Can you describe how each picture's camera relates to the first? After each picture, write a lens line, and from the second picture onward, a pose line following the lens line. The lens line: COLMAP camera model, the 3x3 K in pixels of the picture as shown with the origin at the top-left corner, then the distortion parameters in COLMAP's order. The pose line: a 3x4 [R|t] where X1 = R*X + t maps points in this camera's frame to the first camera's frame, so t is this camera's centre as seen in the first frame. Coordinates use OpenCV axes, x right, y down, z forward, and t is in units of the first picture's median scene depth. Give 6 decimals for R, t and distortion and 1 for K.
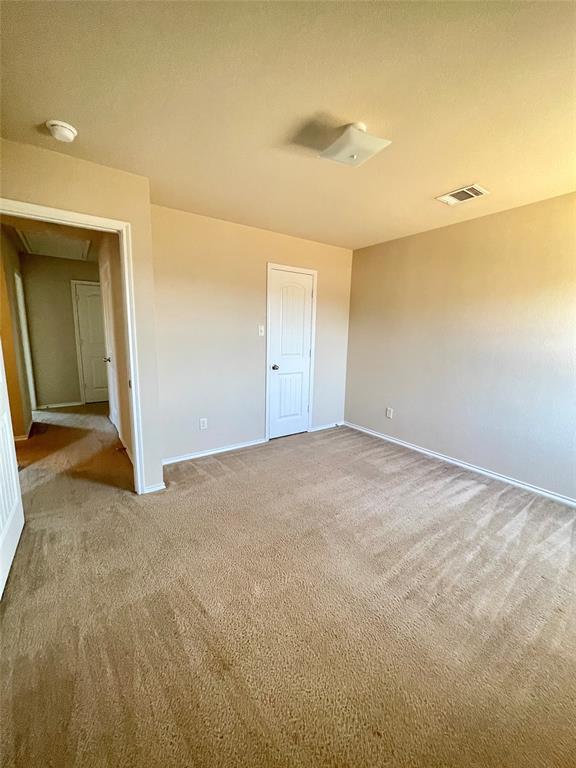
lens RADIAL K [[310.8, 0, 286.2], [0, 310.8, 382.5], [0, 0, 1]] dist [0.000312, -0.000107]
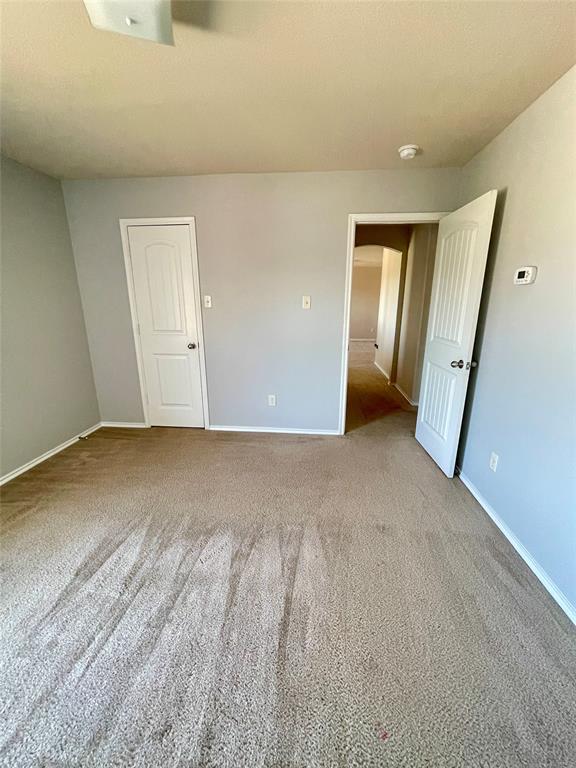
lens RADIAL K [[310.8, 0, 287.9], [0, 310.8, 384.1], [0, 0, 1]] dist [0.000312, -0.000107]
pose [[0.761759, 0.147933, -0.630745, 0.719243], [-0.096338, 0.988622, 0.115519, -0.070212], [0.640658, -0.027233, 0.767343, 0.518959]]
